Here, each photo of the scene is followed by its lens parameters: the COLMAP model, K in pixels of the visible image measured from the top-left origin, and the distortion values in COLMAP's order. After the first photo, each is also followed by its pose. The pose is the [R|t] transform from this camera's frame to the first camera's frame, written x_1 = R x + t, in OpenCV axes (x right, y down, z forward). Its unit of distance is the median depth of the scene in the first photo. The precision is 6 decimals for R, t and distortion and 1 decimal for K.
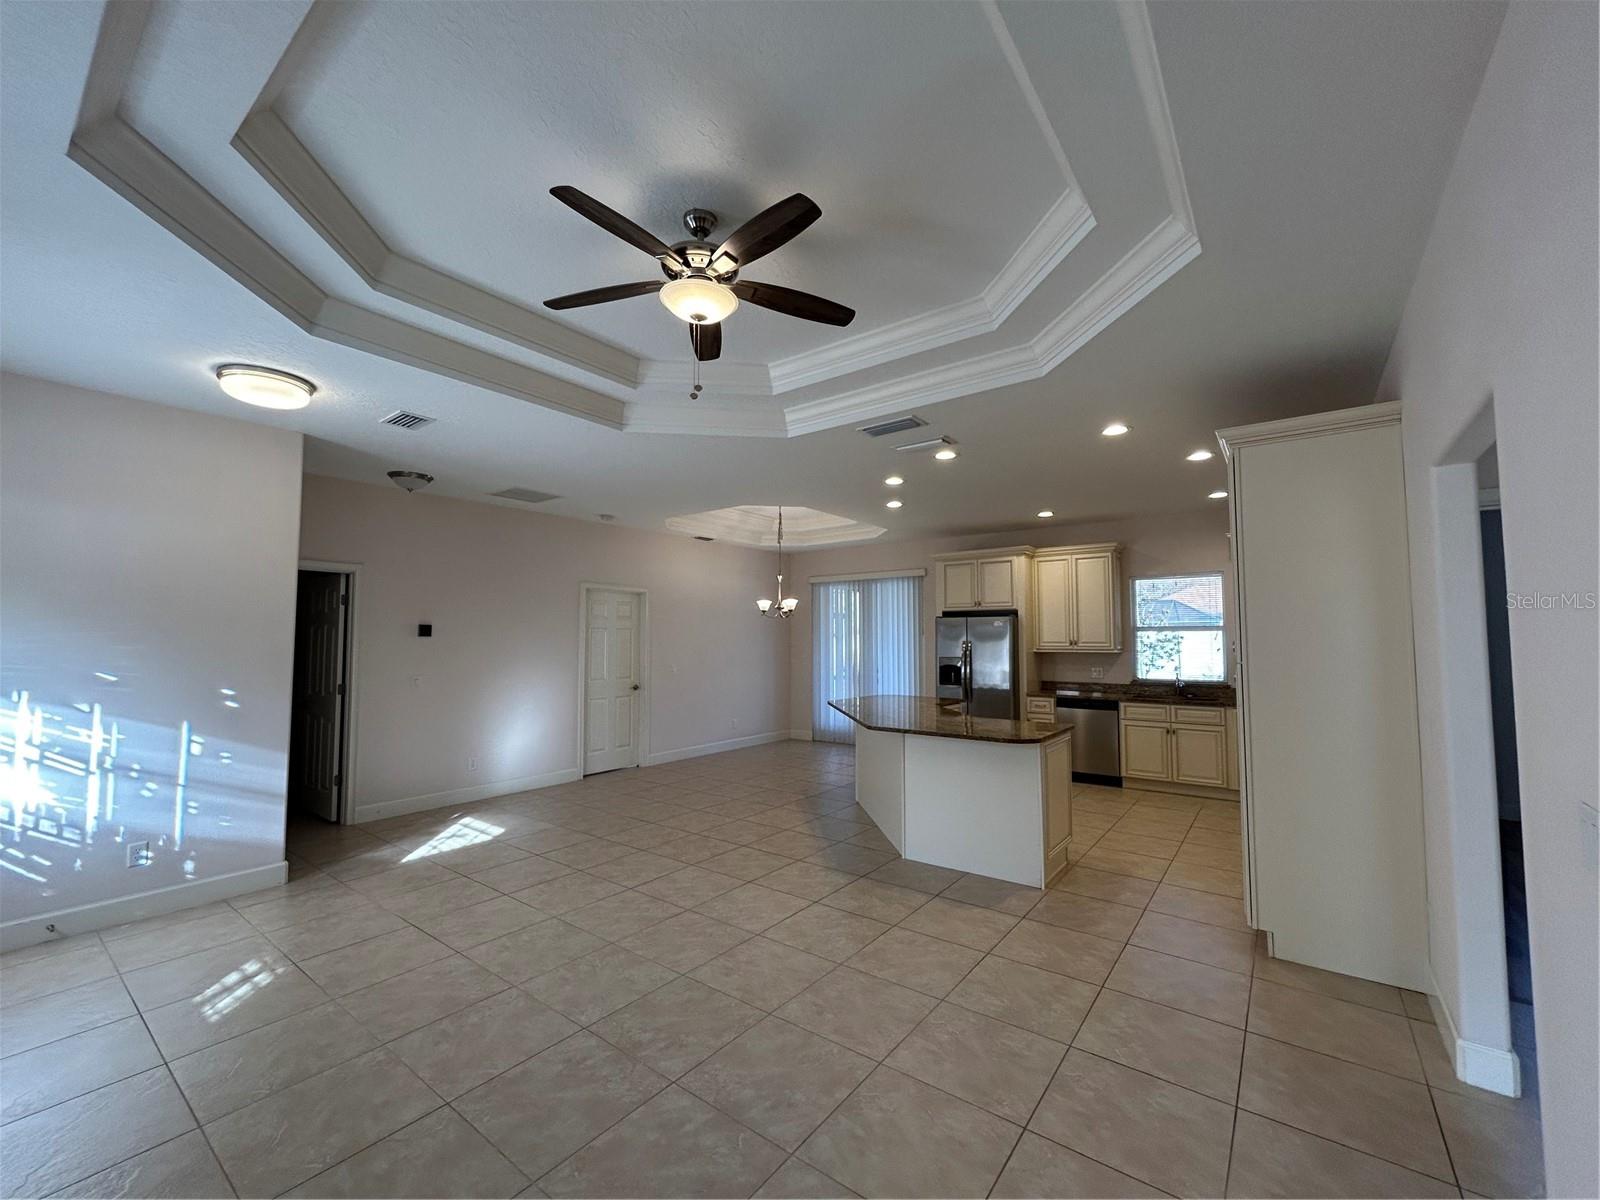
lens RADIAL K [[650.5, 0, 799.7], [0, 650.5, 602.0], [0, 0, 1]] dist [-0.000667, 0.000358]
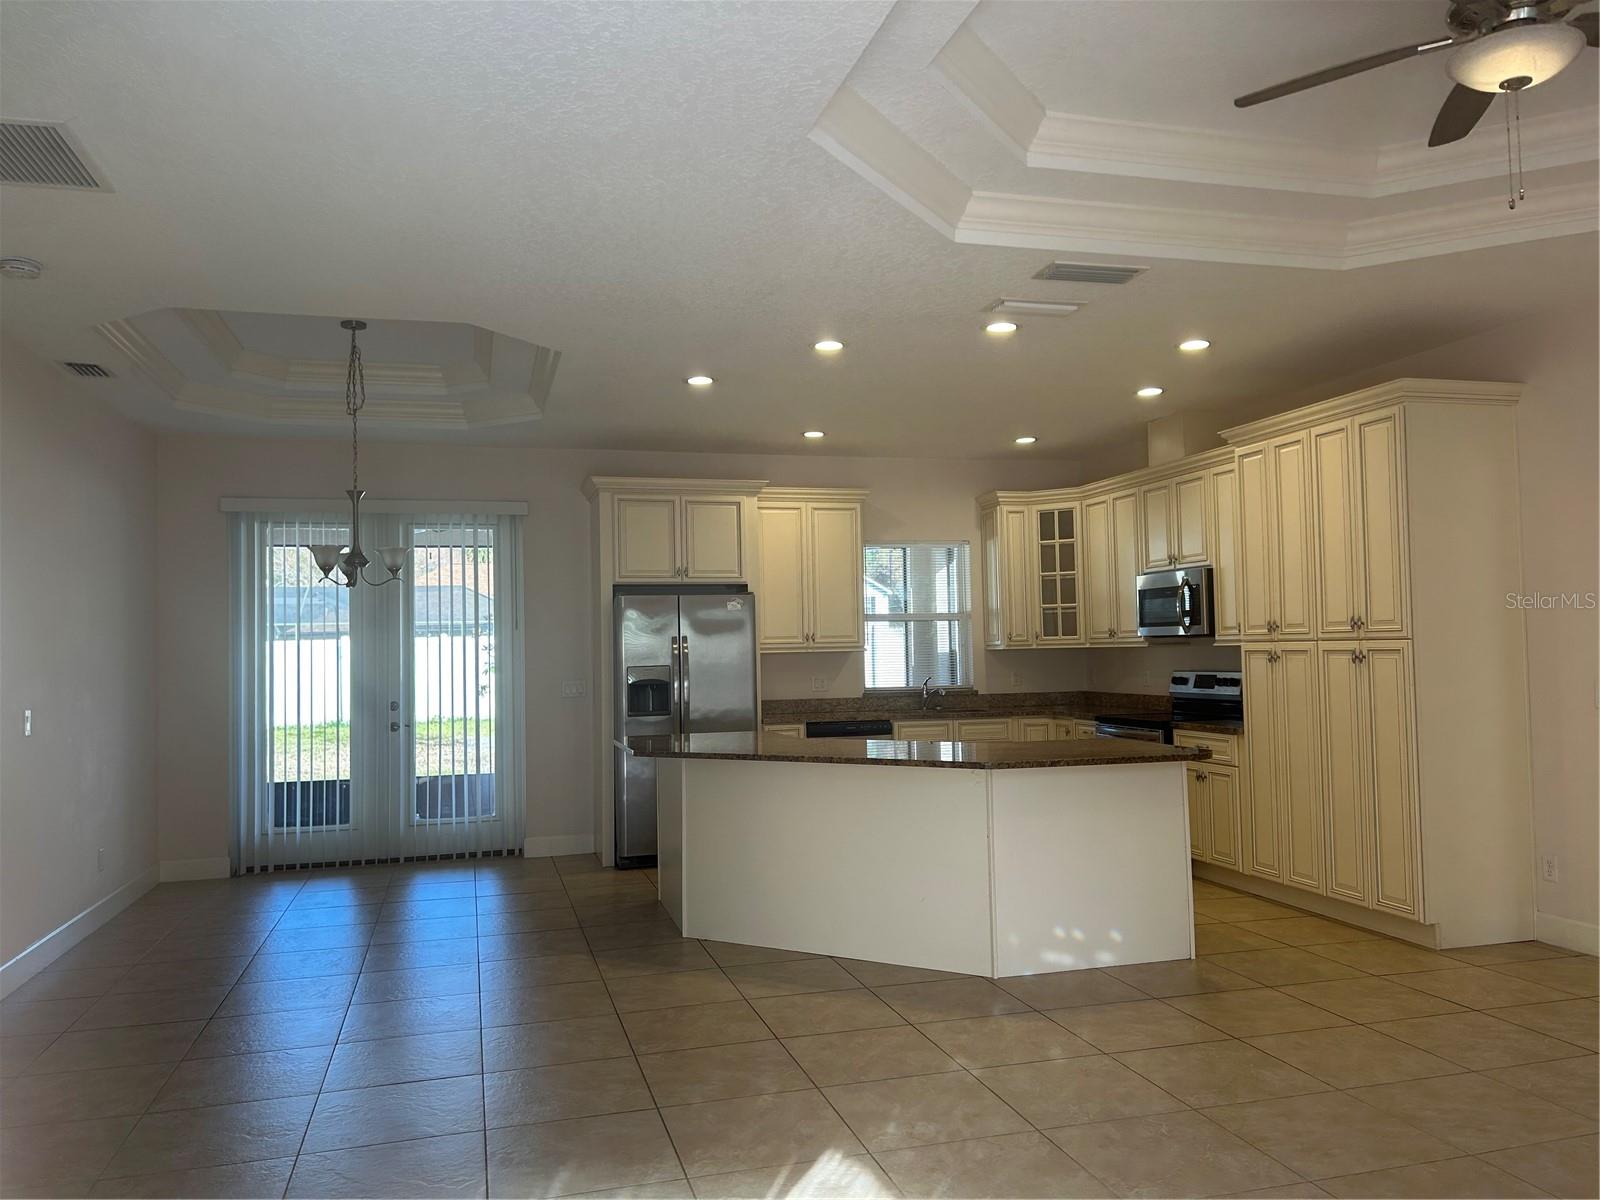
lens RADIAL K [[1200.7, 0, 795.4], [0, 1200.7, 602.9], [0, 0, 1]] dist [0.057851, -0.058483]
pose [[0.606429, 0.020820, 0.794865, -0.757953], [-0.028430, 0.999586, -0.004492, 0.047802], [-0.794629, -0.019873, 0.606770, 0.415052]]
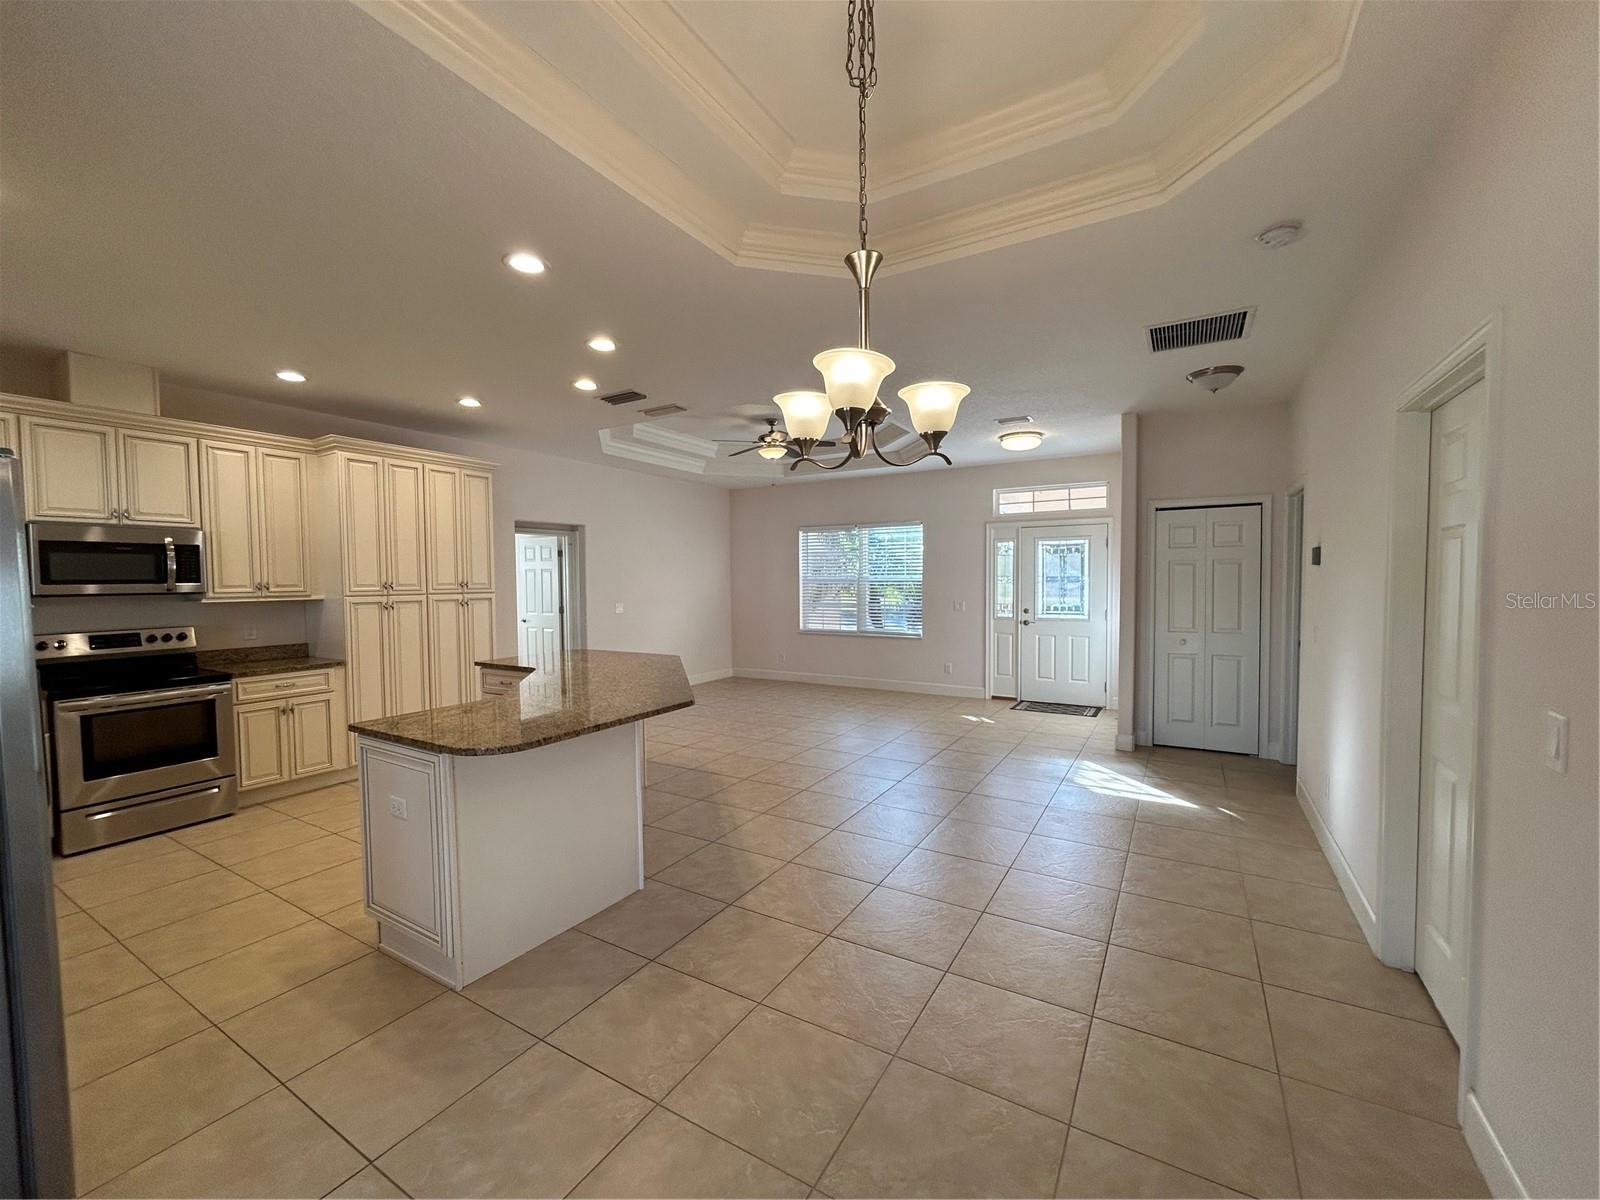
lens RADIAL K [[650.5, 0, 802.6], [0, 650.5, 605.0], [0, 0, 1]] dist [-0.000667, 0.000358]
pose [[-0.992743, 0.017273, -0.119009, 0.024281], [0.019555, 0.999646, -0.018034, 0.112233], [0.118655, -0.020230, -0.992729, 1.834520]]
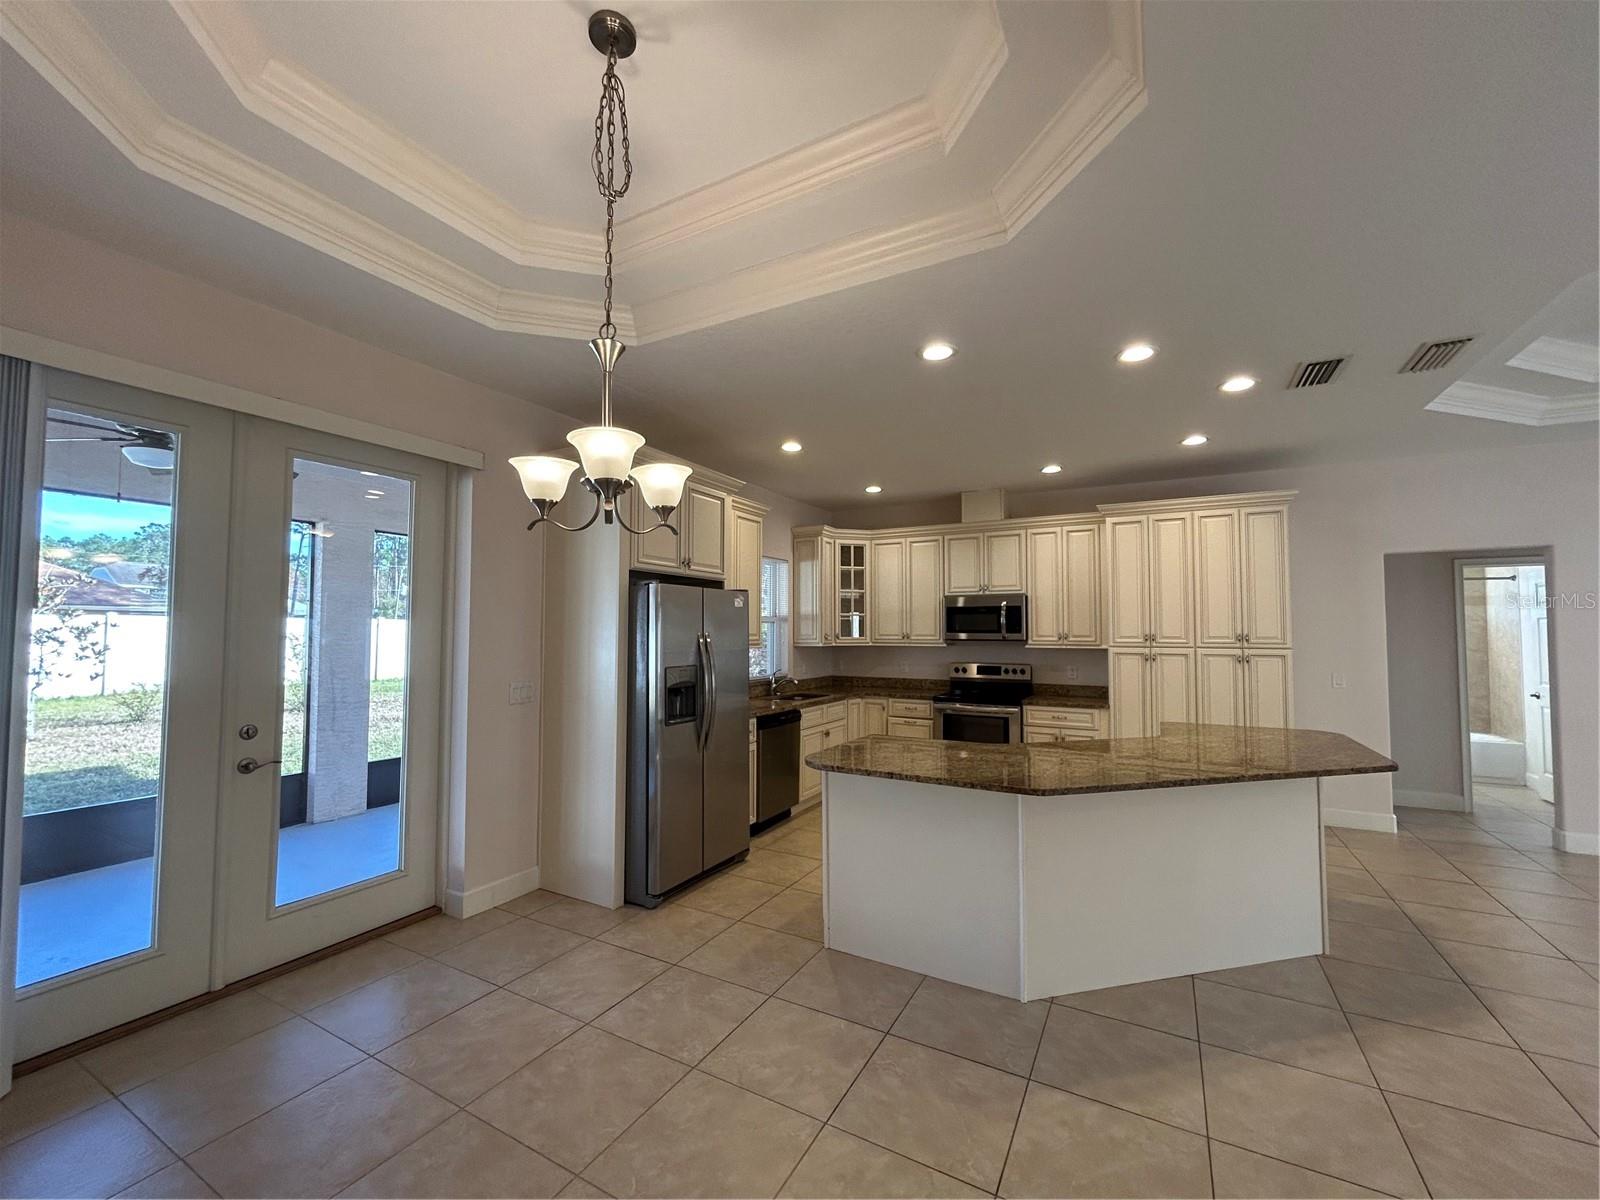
lens RADIAL K [[650.5, 0, 799.4], [0, 650.5, 602.5], [0, 0, 1]] dist [-0.000667, 0.000358]
pose [[-0.147958, 0.046969, 0.987878, -0.395302], [-0.061317, 0.996514, -0.056563, 0.088987], [-0.987091, -0.068942, -0.144563, 1.472583]]
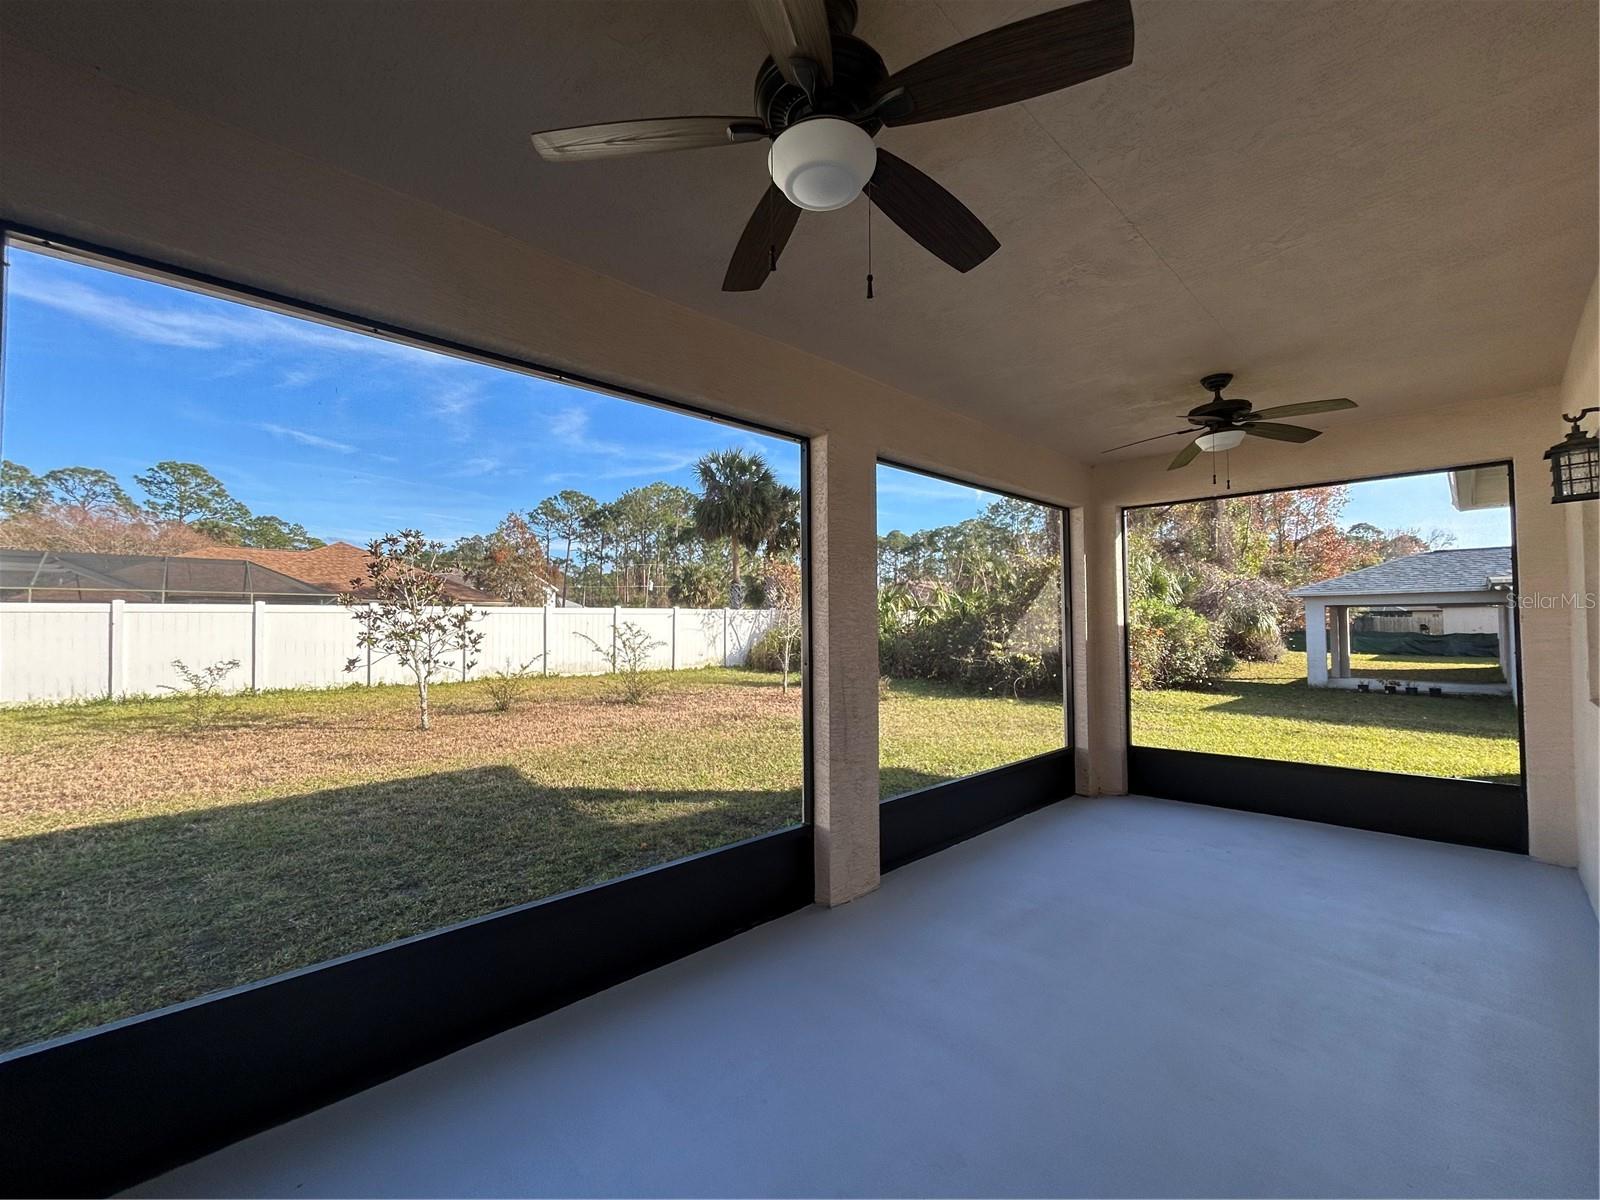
lens RADIAL K [[650.5, 0, 796.1], [0, 650.5, 604.4], [0, 0, 1]] dist [-0.000667, 0.000358]
pose [[0.158045, 0.031220, 0.986938, -0.268287], [-0.054746, 0.998240, -0.022811, 0.102132], [-0.985913, -0.050426, 0.159476, 1.611513]]
